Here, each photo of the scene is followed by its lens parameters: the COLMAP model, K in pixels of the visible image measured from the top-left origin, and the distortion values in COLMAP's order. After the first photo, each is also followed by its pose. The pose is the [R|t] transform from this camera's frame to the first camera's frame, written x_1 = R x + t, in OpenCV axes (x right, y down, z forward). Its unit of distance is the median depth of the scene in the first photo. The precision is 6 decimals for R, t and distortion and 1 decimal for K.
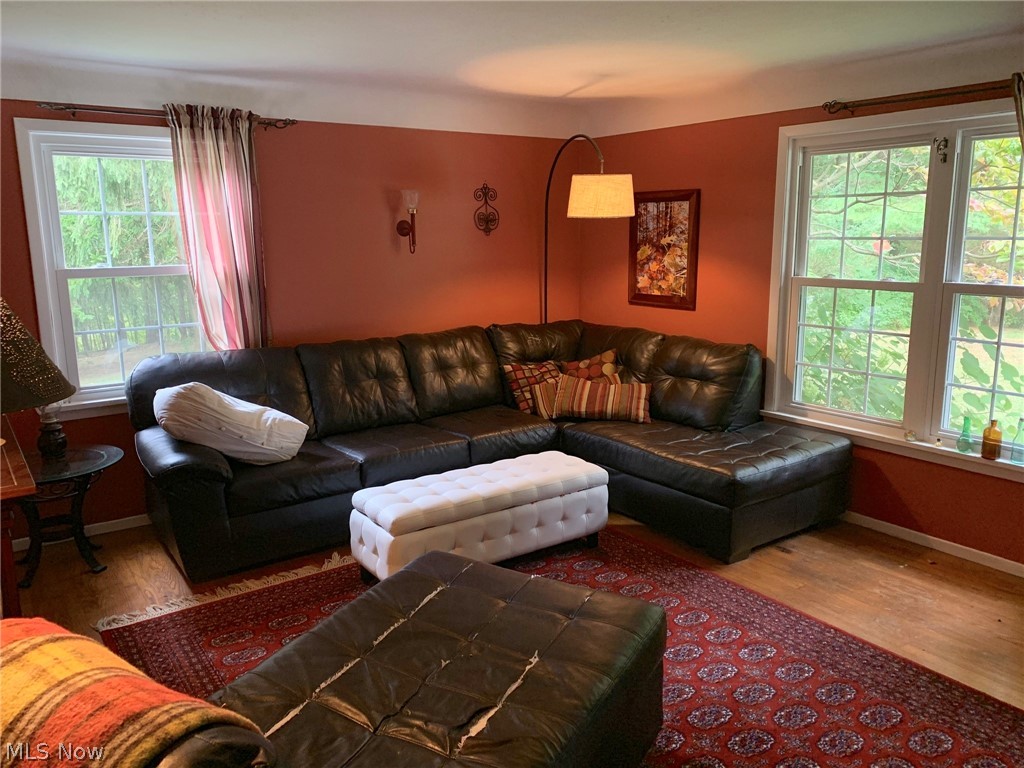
lens RADIAL K [[784.5, 0, 514.5], [0, 784.5, 376.2], [0, 0, 1]] dist [0.040379, -0.041324]
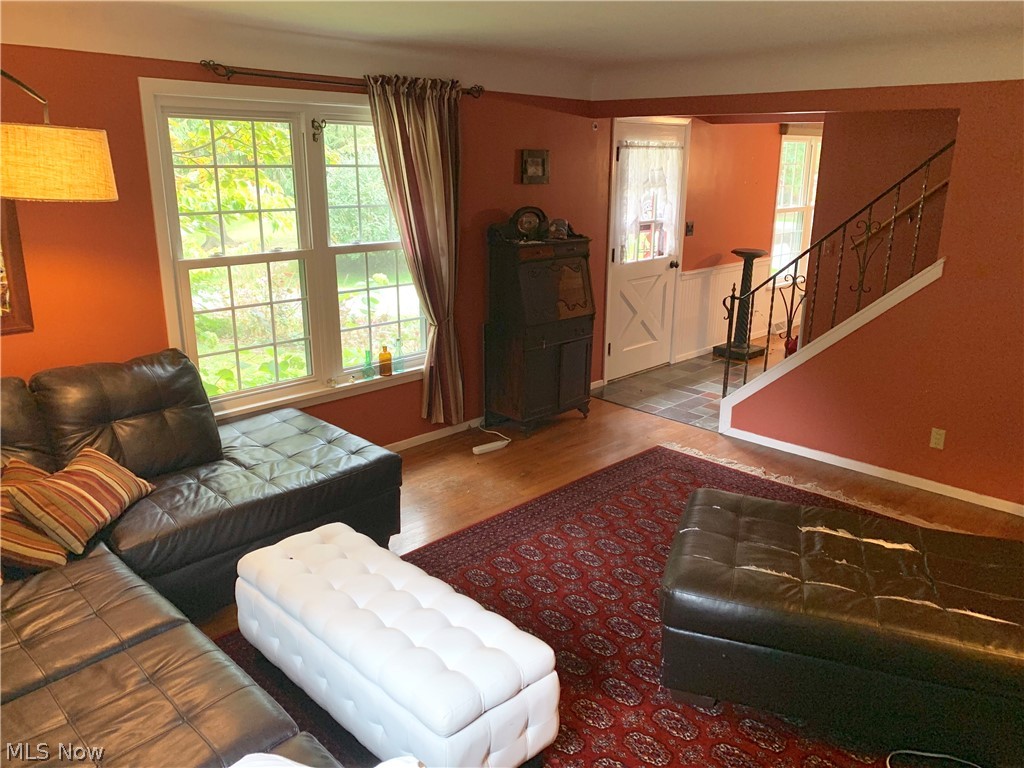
lens RADIAL K [[784.5, 0, 514.5], [0, 784.5, 376.2], [0, 0, 1]] dist [0.040379, -0.041324]
pose [[-0.175953, -0.253036, 0.951322, -0.609530], [0.181282, 0.941542, 0.283964, -0.203095], [-0.967563, 0.222421, -0.119796, 0.853722]]
